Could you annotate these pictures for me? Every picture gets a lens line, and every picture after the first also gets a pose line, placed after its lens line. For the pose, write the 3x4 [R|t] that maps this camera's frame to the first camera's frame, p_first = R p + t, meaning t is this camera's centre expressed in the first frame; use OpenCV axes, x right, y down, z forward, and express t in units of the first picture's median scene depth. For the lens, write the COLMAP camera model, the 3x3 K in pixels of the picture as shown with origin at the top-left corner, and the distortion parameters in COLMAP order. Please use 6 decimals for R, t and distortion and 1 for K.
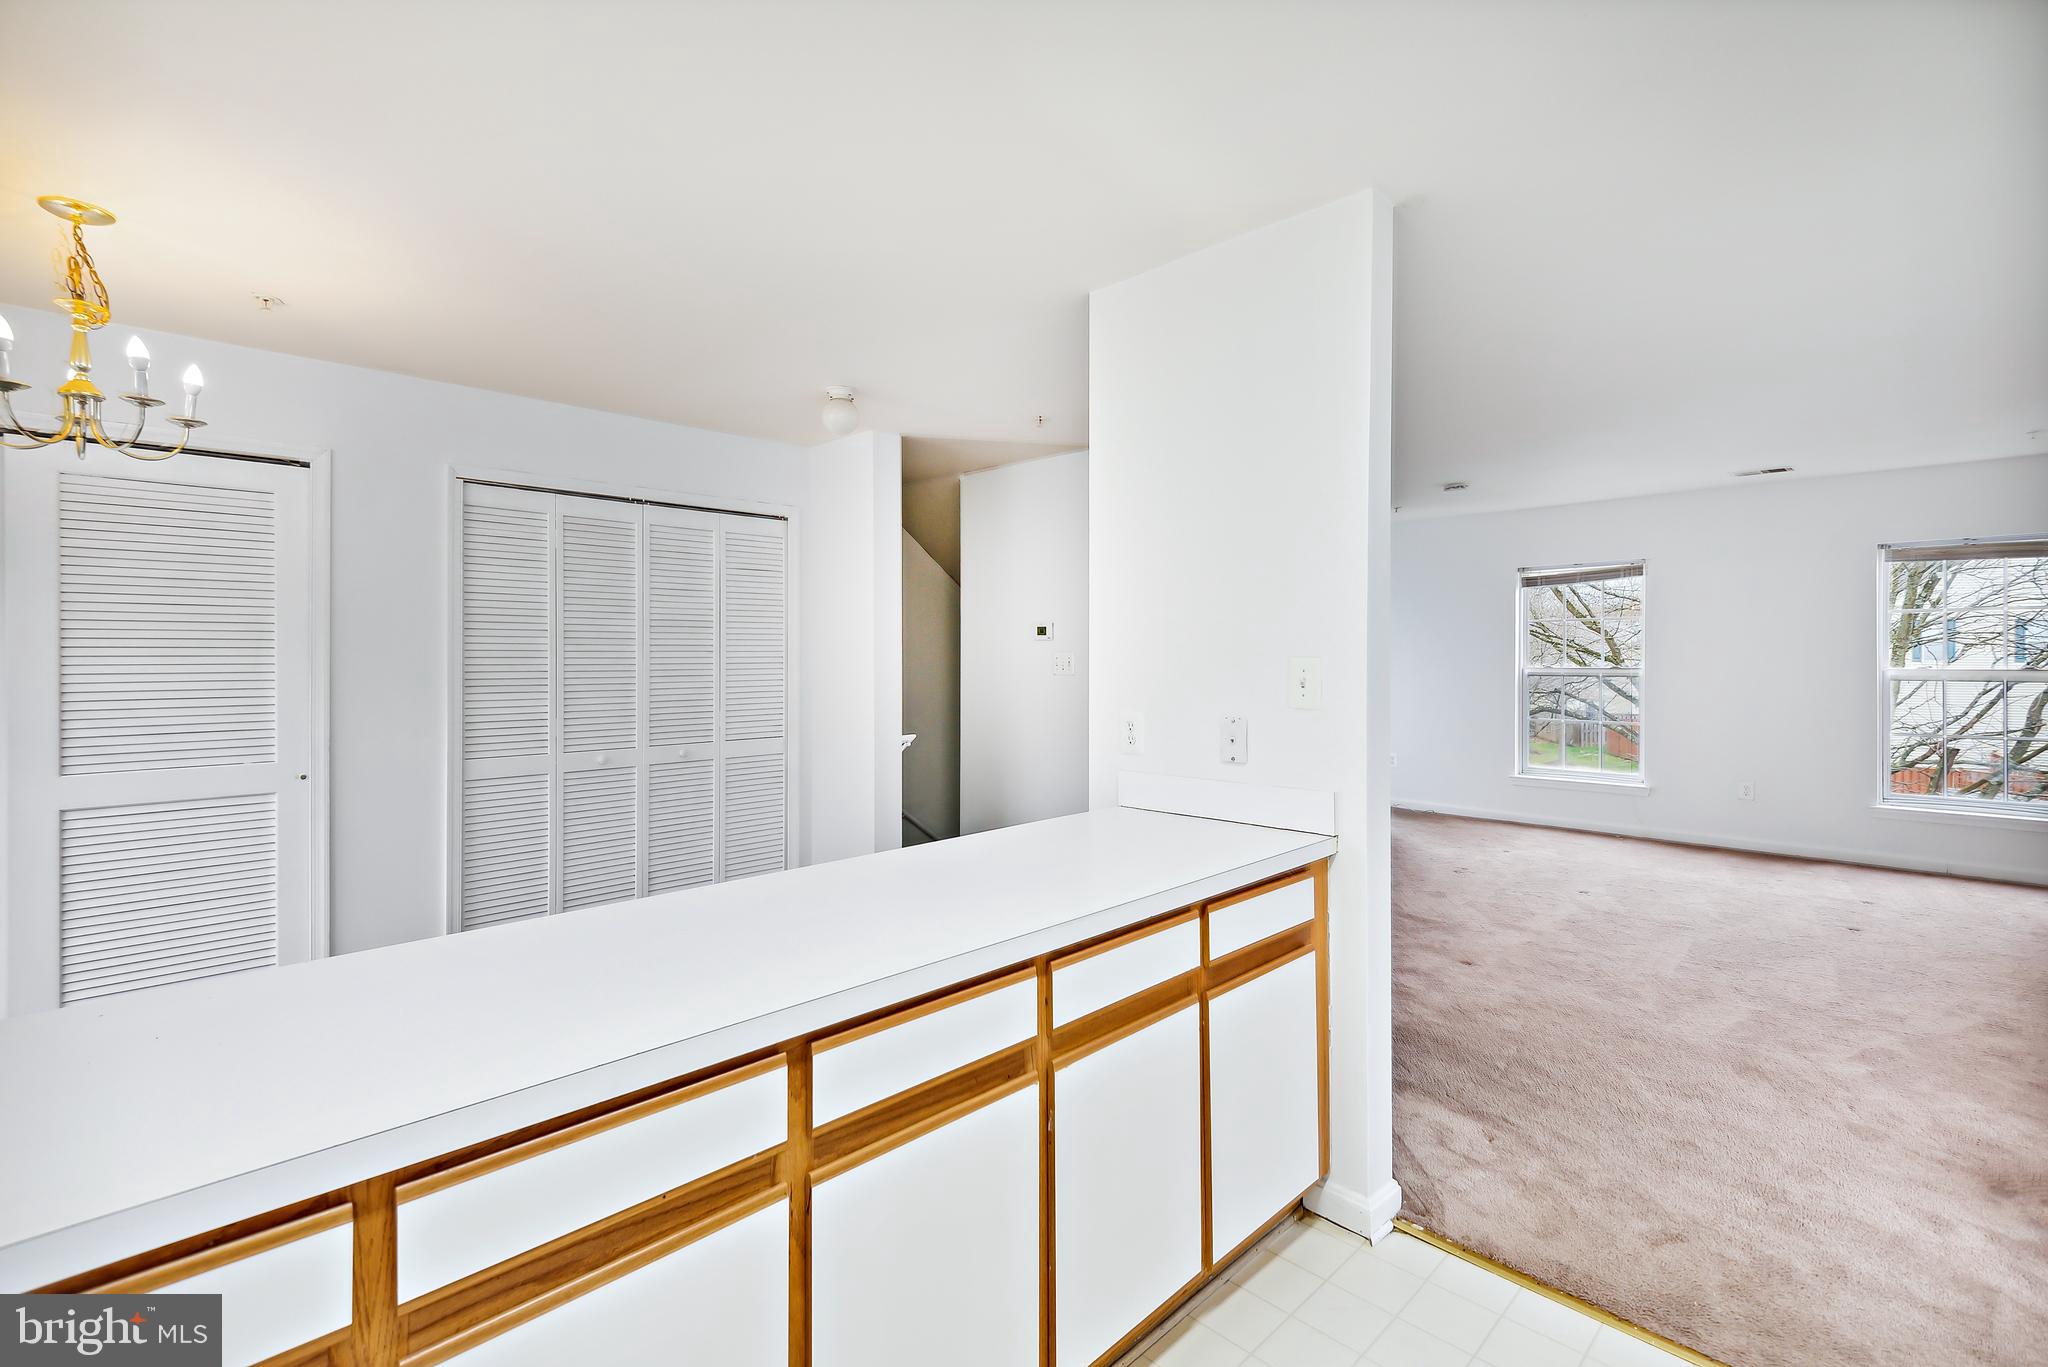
lens RADIAL K [[927.8, 0, 1031.8], [0, 927.8, 639.0], [0, 0, 1]] dist [0.026974, -0.014289]
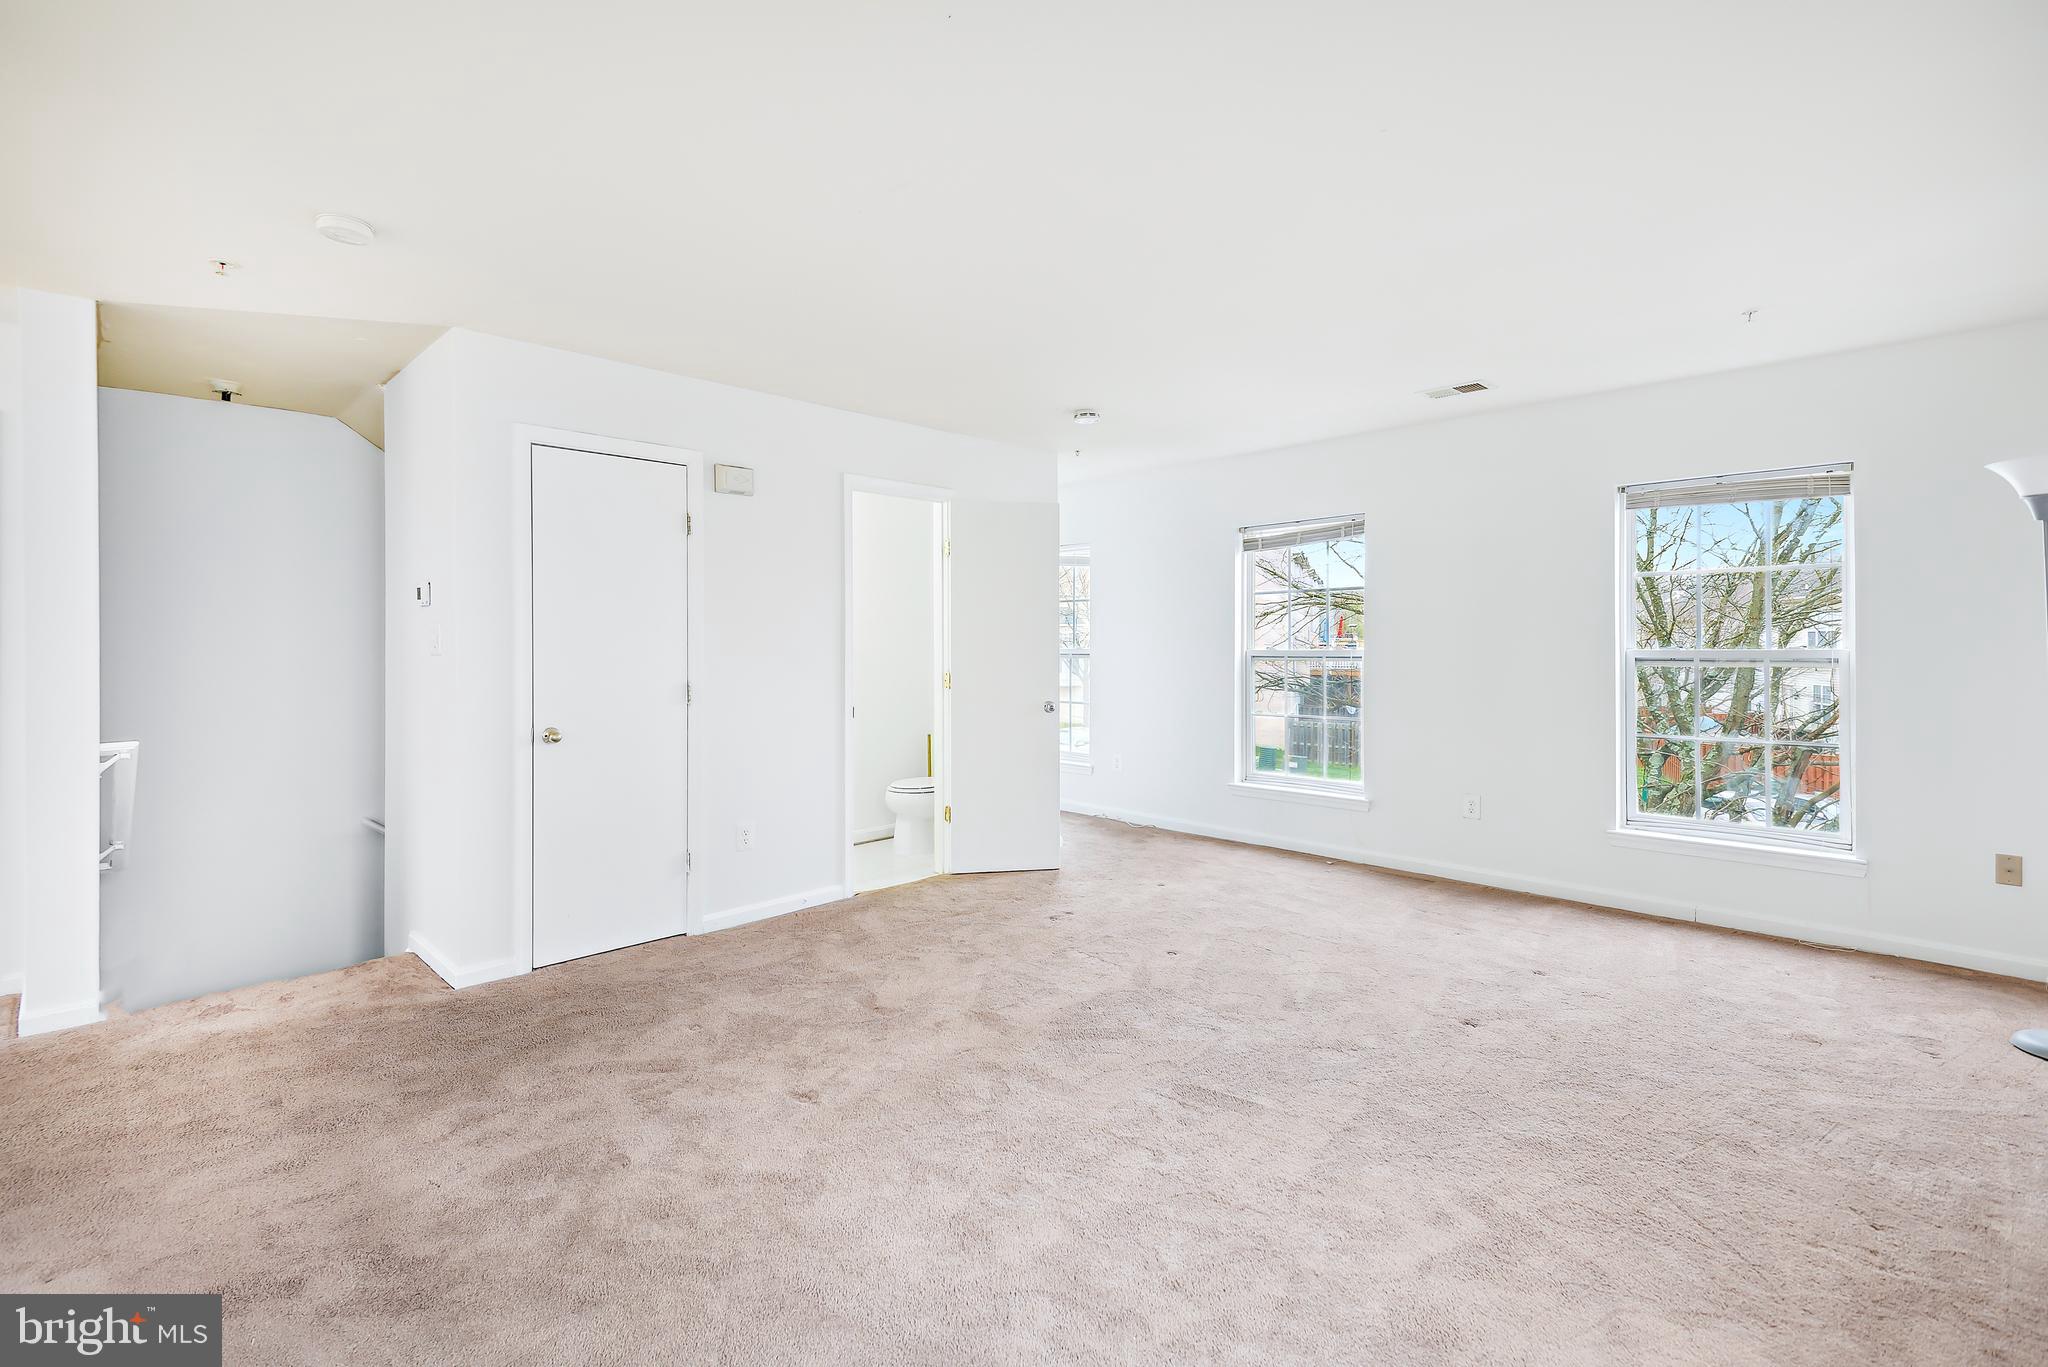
lens RADIAL K [[927.8, 0, 1031.8], [0, 927.8, 639.0], [0, 0, 1]] dist [0.026974, -0.014289]
pose [[0.999996, 0.002890, 0.000733, 0.415271], [-0.002899, 0.999930, 0.011510, 0.014332], [-0.000700, -0.011512, 0.999933, 0.235179]]
